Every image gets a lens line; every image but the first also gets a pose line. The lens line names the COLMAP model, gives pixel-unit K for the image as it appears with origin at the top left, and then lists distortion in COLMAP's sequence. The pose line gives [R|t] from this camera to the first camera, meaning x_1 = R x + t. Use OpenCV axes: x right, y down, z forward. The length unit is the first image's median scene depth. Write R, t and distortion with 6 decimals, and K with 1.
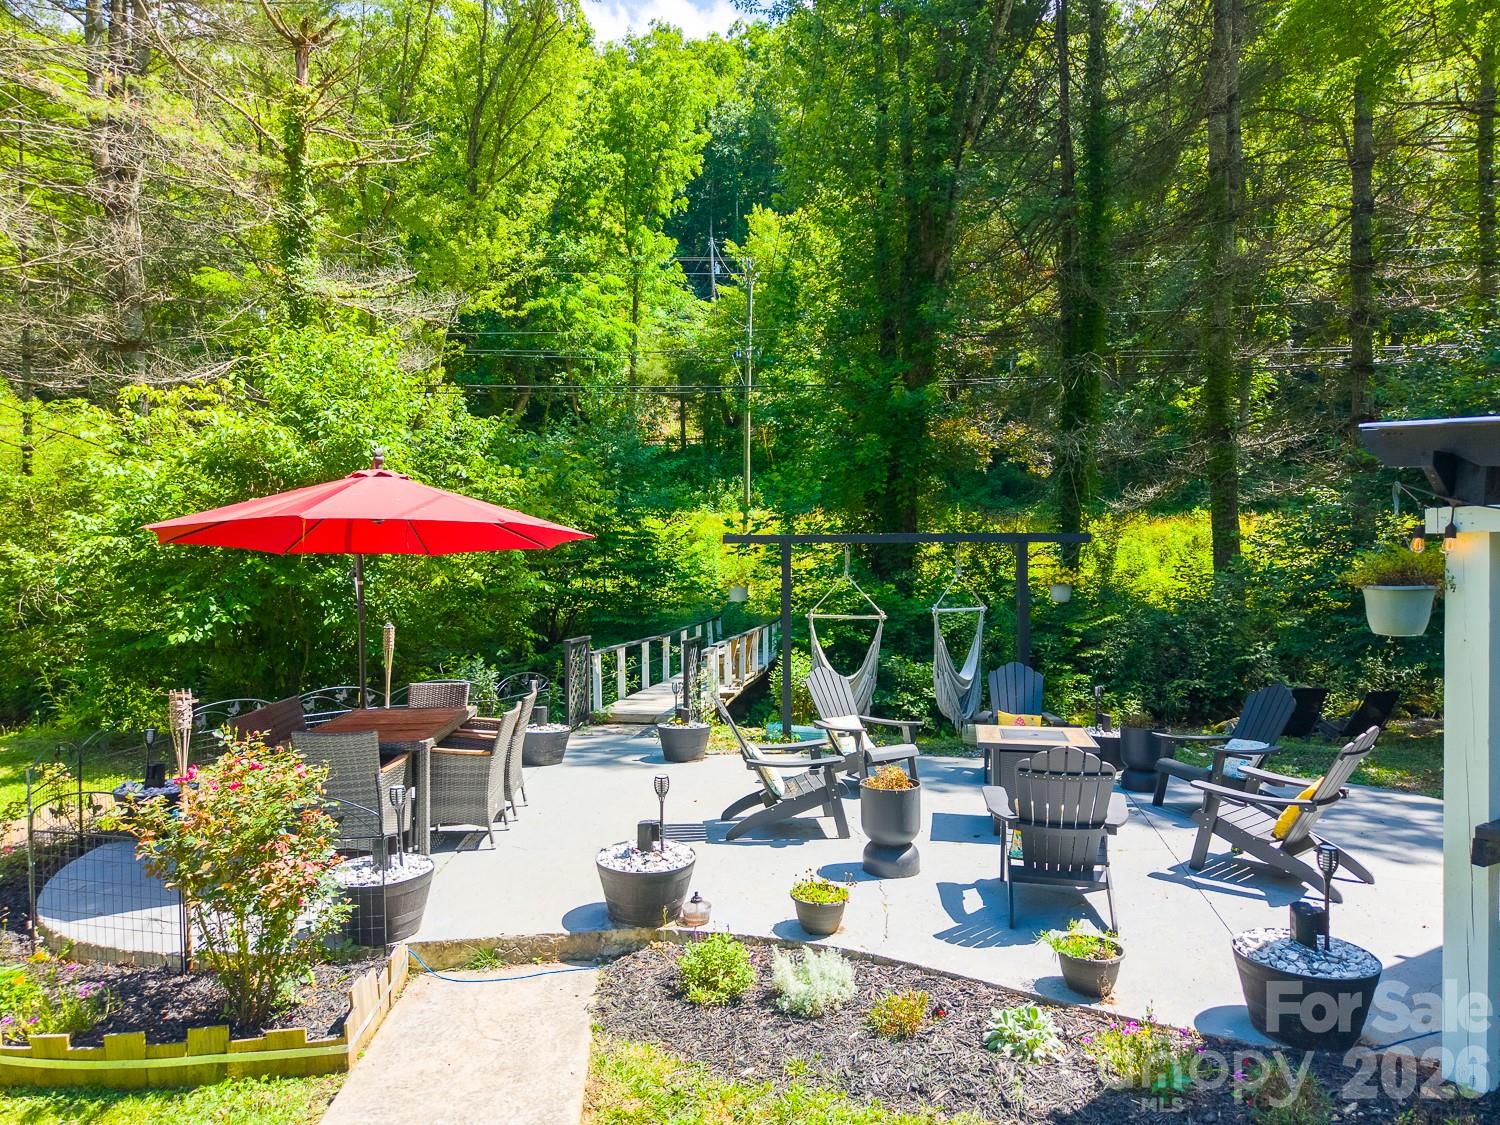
lens RADIAL K [[1012.4, 0, 745.1], [0, 1012.4, 555.1], [0, 0, 1]] dist [0.036716, -0.040315]
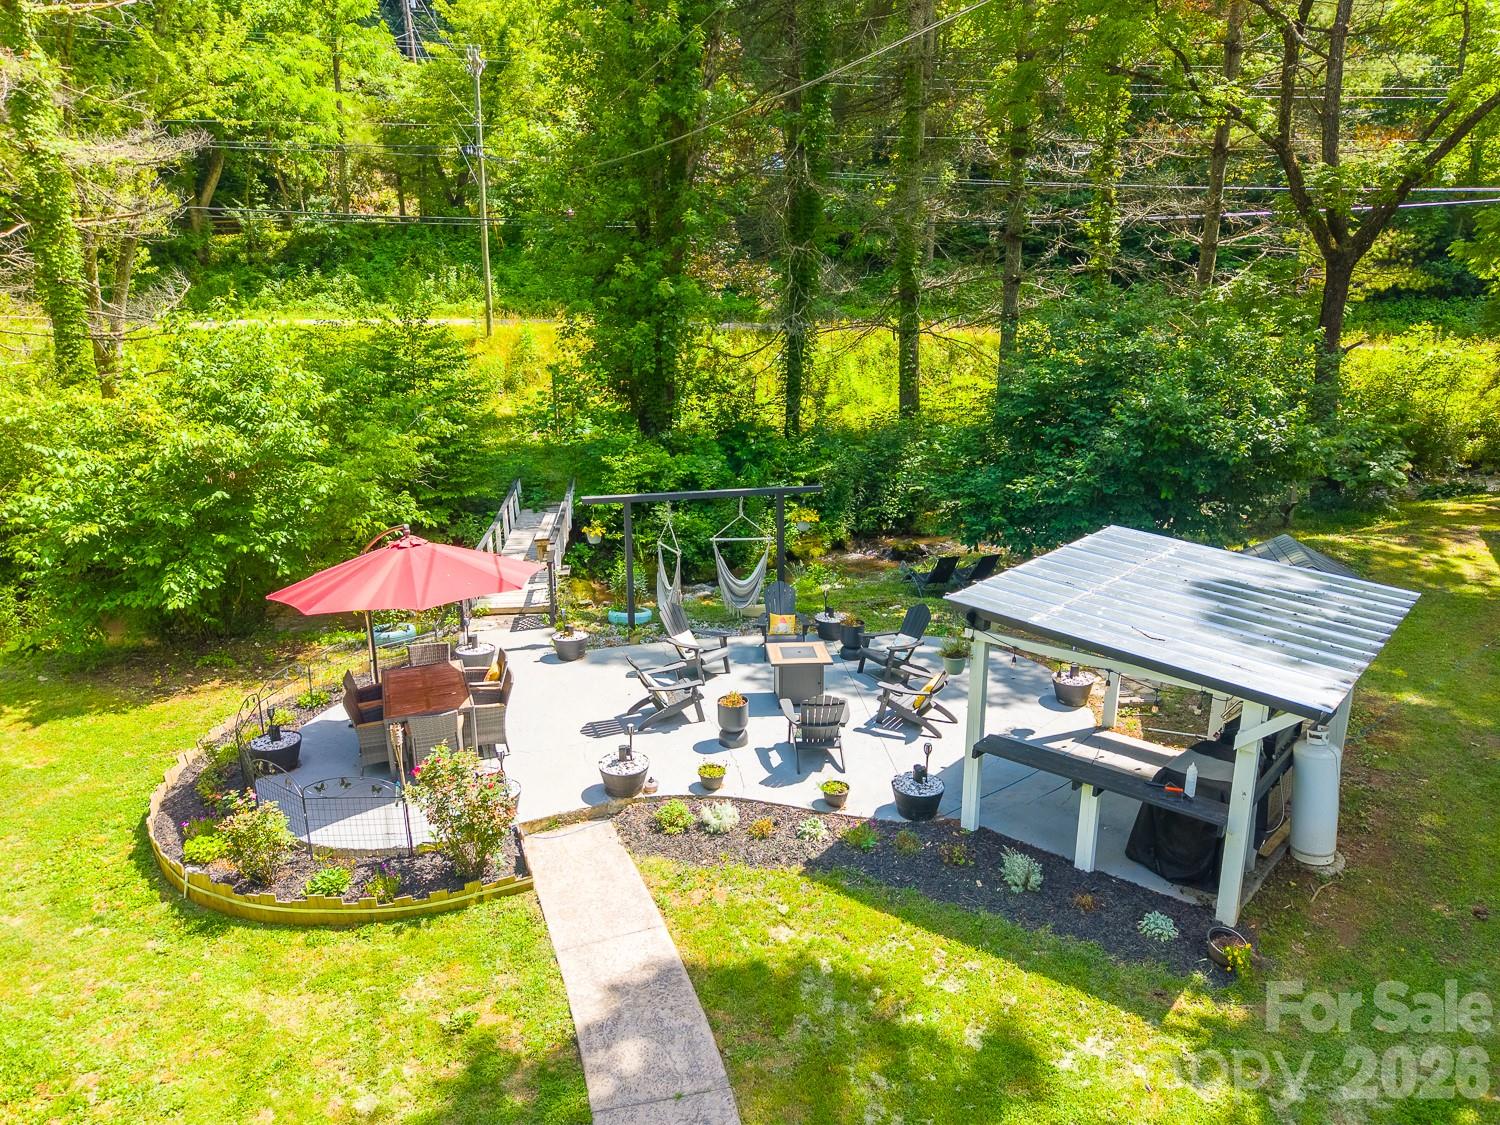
lens RADIAL K [[1012.4, 0, 745.1], [0, 1012.4, 555.1], [0, 0, 1]] dist [0.036716, -0.040315]
pose [[0.960628, -0.076532, 0.267088, -0.151339], [0.004923, 0.965851, 0.259050, -0.250880], [-0.277793, -0.247536, 0.928201, -0.331727]]
